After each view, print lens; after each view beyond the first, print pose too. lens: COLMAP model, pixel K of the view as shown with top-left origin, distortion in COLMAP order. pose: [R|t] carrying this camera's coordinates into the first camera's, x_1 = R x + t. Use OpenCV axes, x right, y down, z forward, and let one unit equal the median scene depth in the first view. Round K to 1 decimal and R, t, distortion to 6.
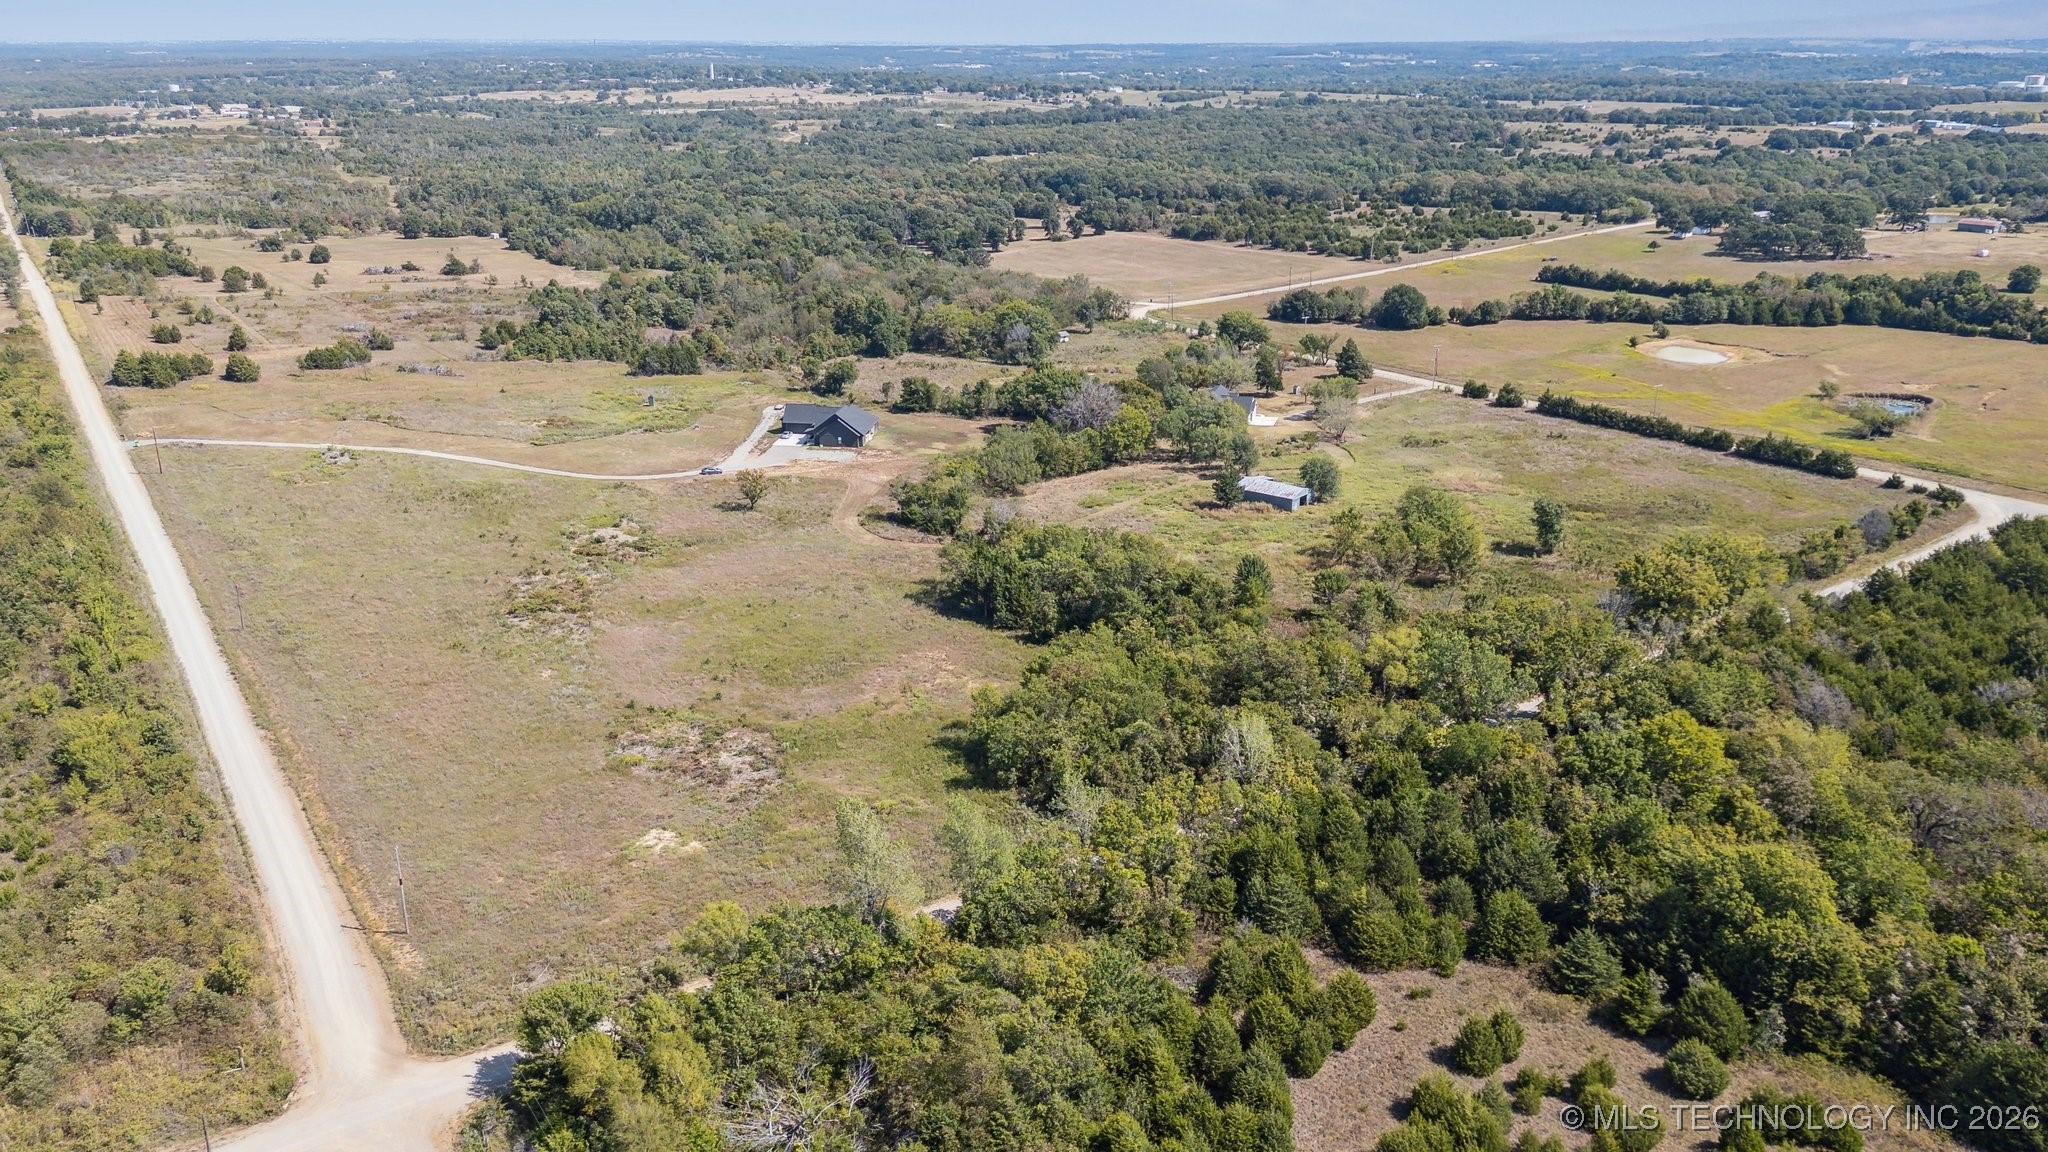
lens RADIAL K [[1503.3, 0, 1024.0], [0, 1503.3, 576.0], [0, 0, 1]] dist [0.096758, -0.101830]
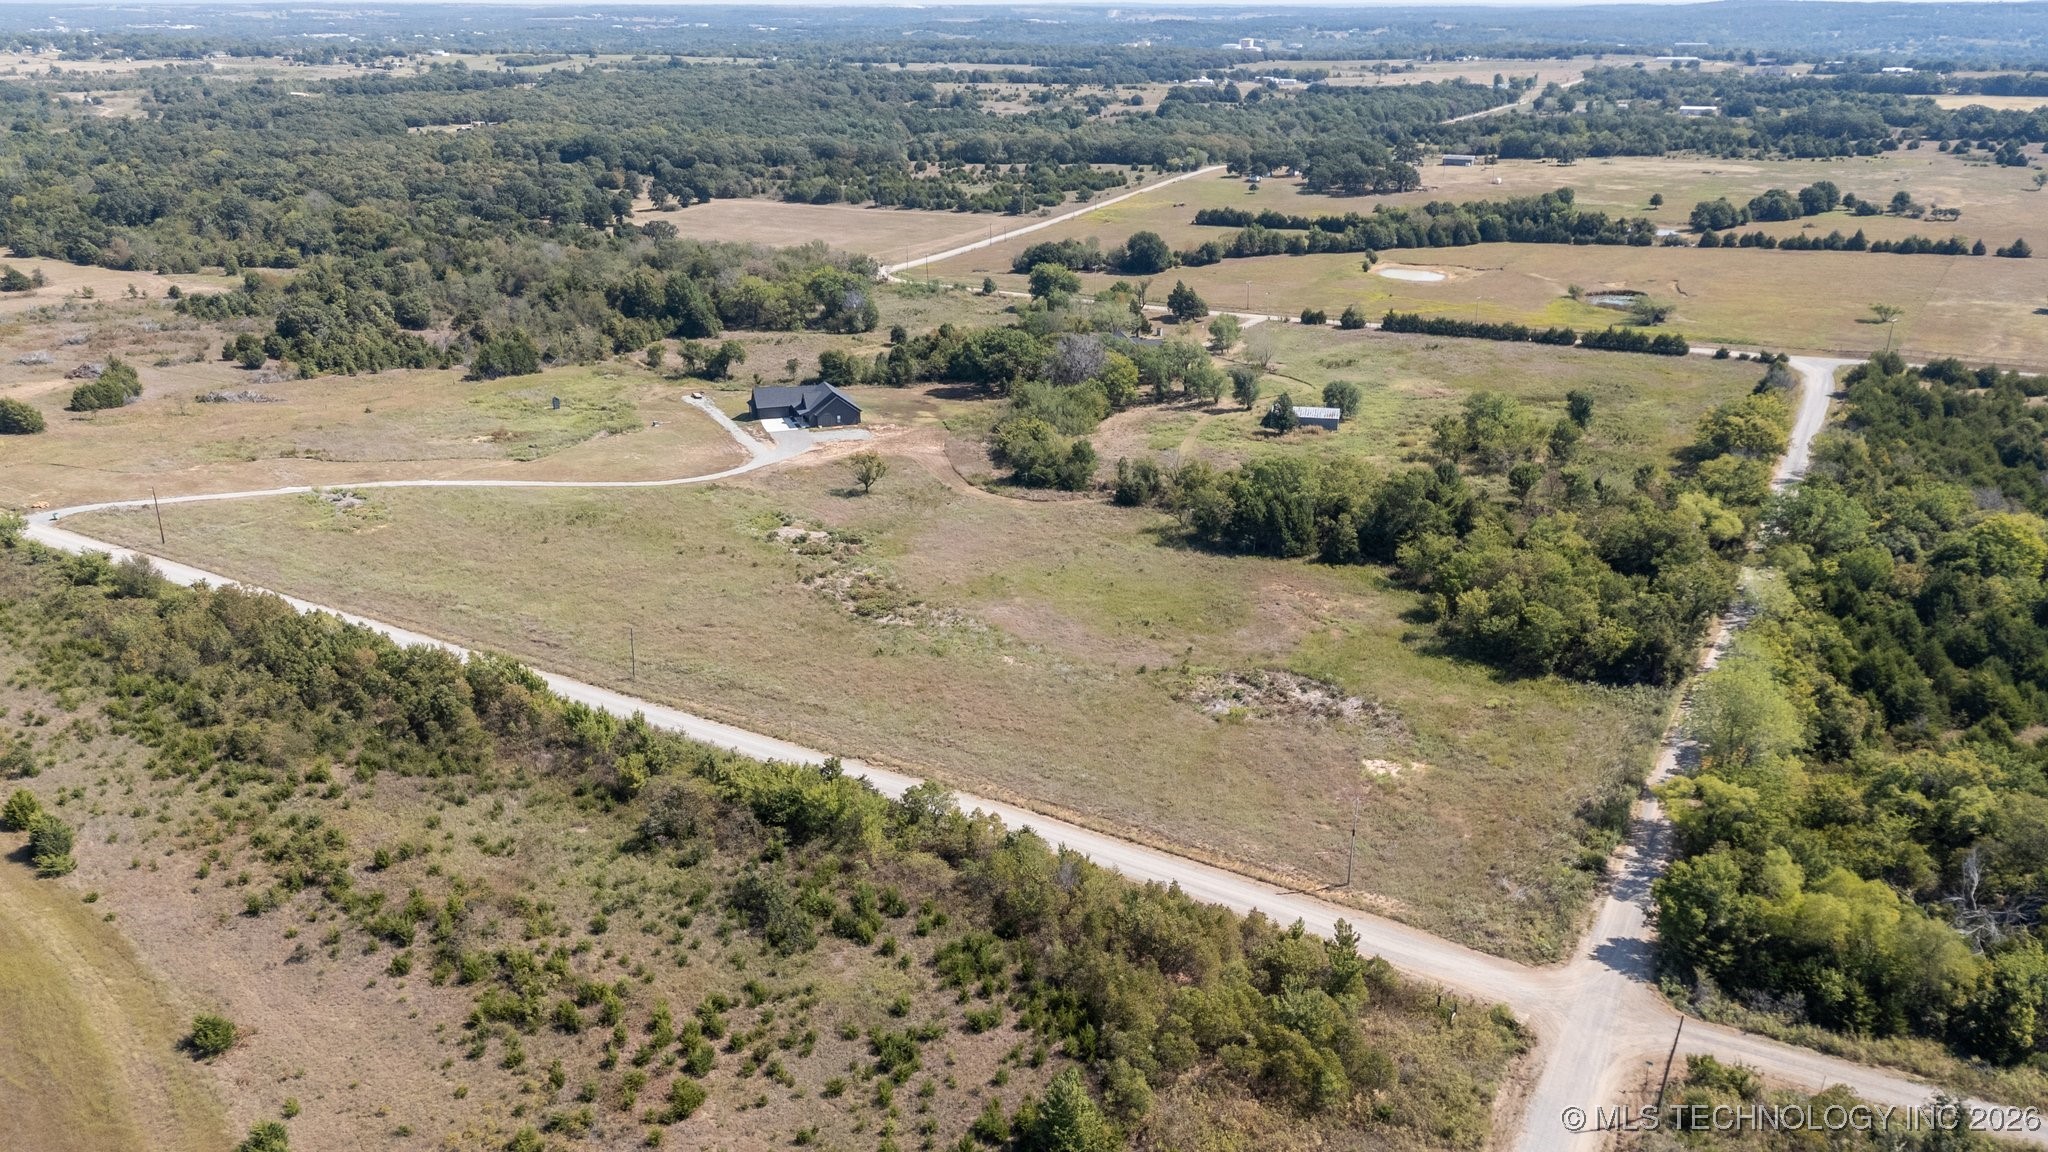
lens RADIAL K [[1532.9, 0, 1033.2], [0, 1532.9, 566.7], [0, 0, 1]] dist [0.085183, -0.086500]
pose [[0.899531, -0.149108, 0.410622, -0.297915], [0.145027, 0.988567, 0.041270, -0.013943], [-0.412081, 0.022427, 0.910871, 0.047819]]
